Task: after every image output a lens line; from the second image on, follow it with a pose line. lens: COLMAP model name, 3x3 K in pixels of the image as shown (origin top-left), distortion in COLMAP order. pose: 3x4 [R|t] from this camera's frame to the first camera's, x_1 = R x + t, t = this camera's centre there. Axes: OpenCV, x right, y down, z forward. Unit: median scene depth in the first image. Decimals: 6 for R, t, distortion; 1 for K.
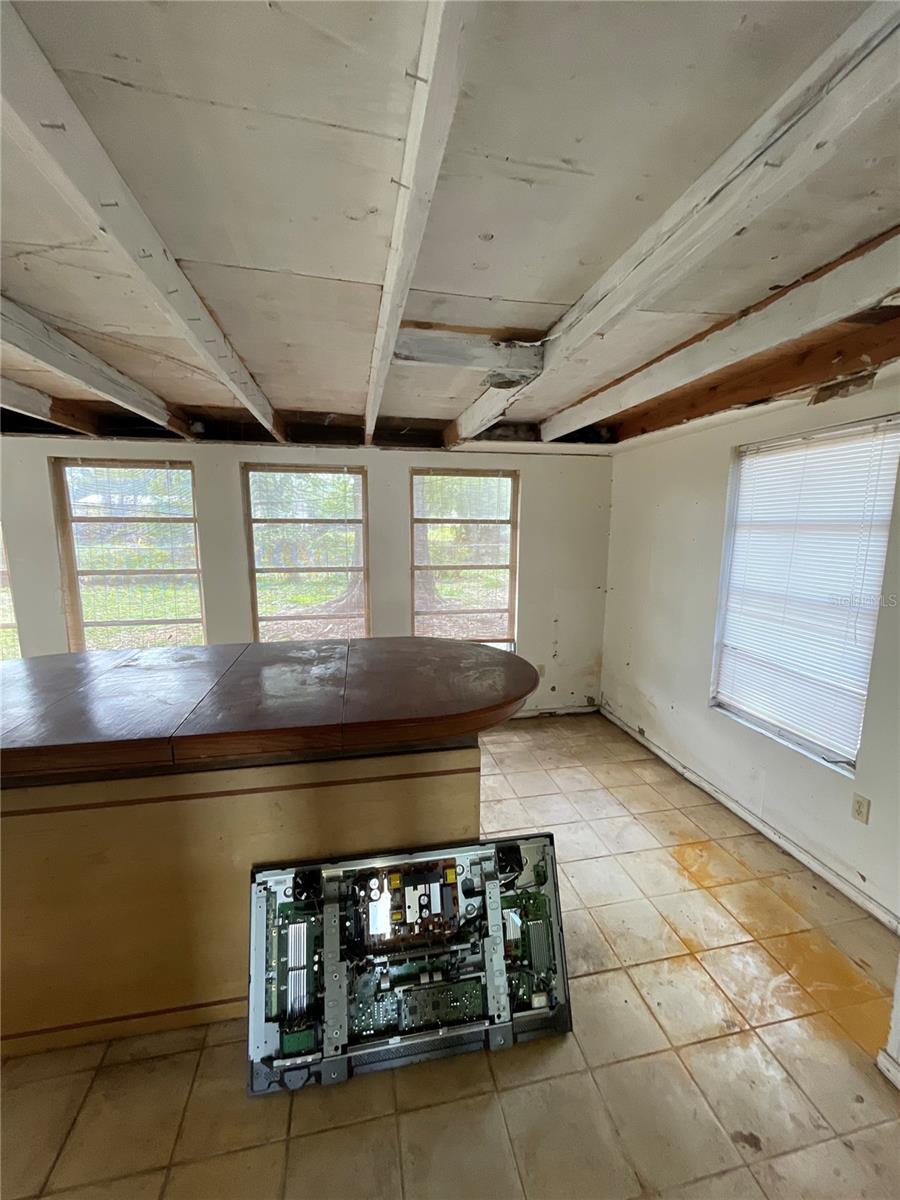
lens RADIAL K [[487.2, 0, 448.7], [0, 487.2, 599.8], [0, 0, 1]] dist [-0.001135, -0.001188]
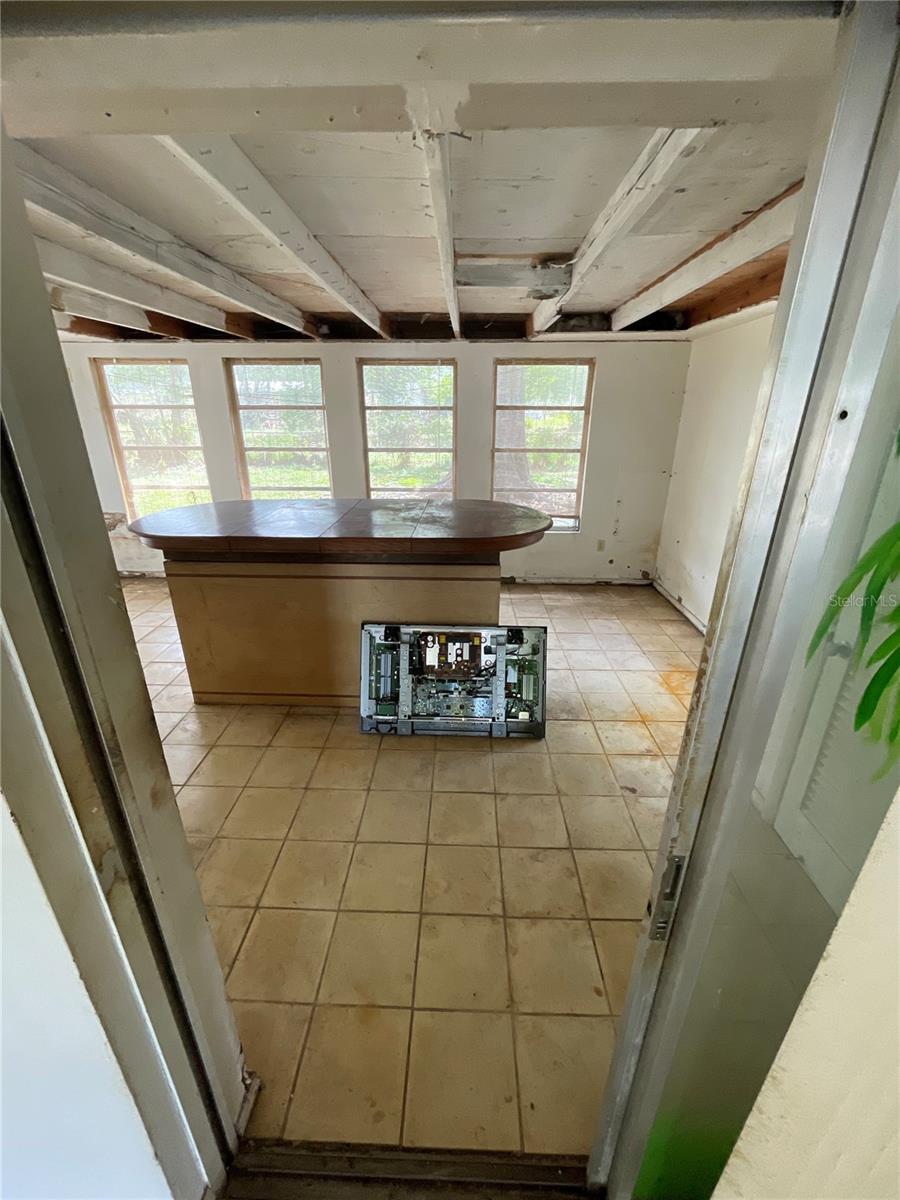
lens RADIAL K [[487.2, 0, 448.0], [0, 487.2, 601.8], [0, 0, 1]] dist [-0.001135, -0.001188]
pose [[0.972825, 0.083384, -0.216006, 0.165702], [-0.033743, 0.974000, 0.224021, 0.051355], [0.229069, -0.210644, 0.950345, -0.355838]]
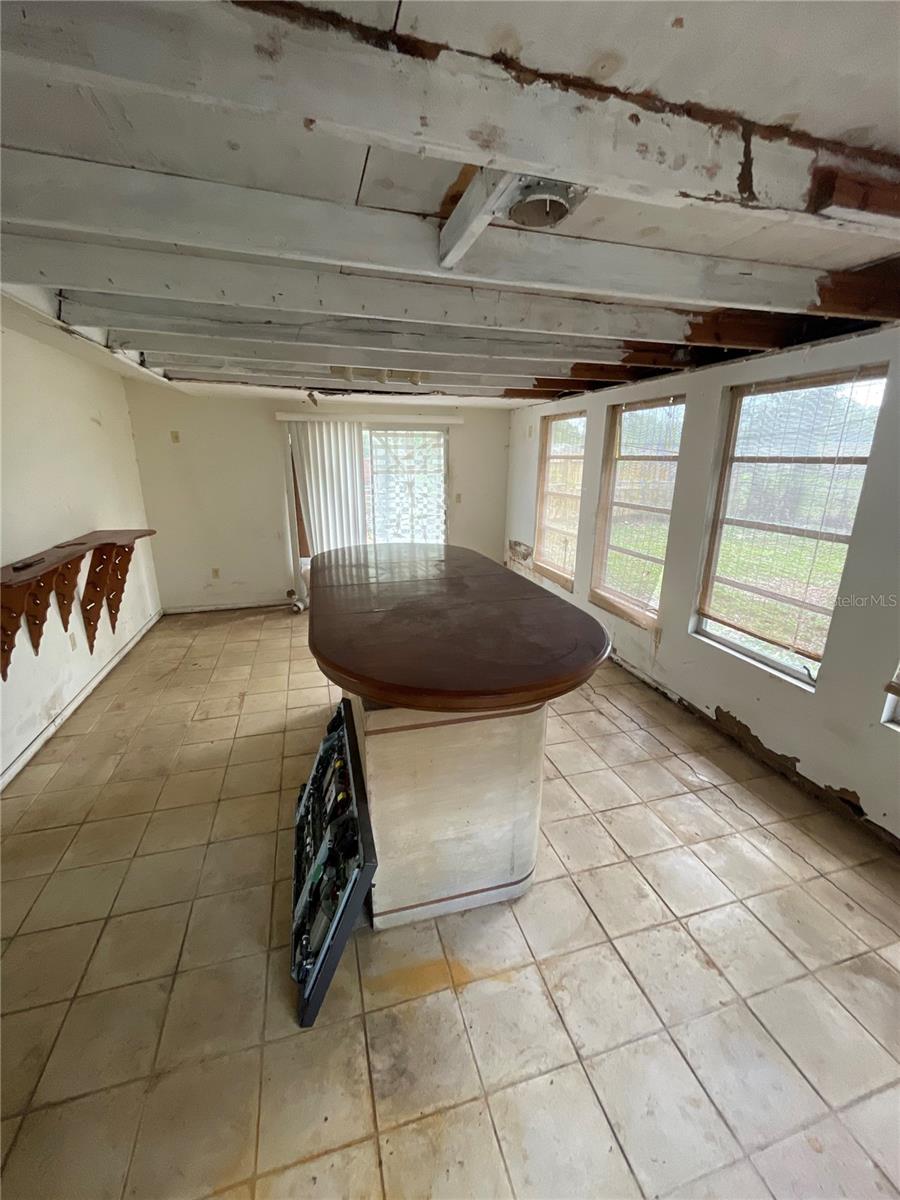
lens RADIAL K [[487.2, 0, 448.6], [0, 487.2, 599.3], [0, 0, 1]] dist [-0.001135, -0.001188]
pose [[0.078266, 0.274939, -0.958271, 0.609485], [-0.162751, 0.951848, 0.259804, -0.108231], [0.983558, 0.135625, 0.119244, 0.690049]]
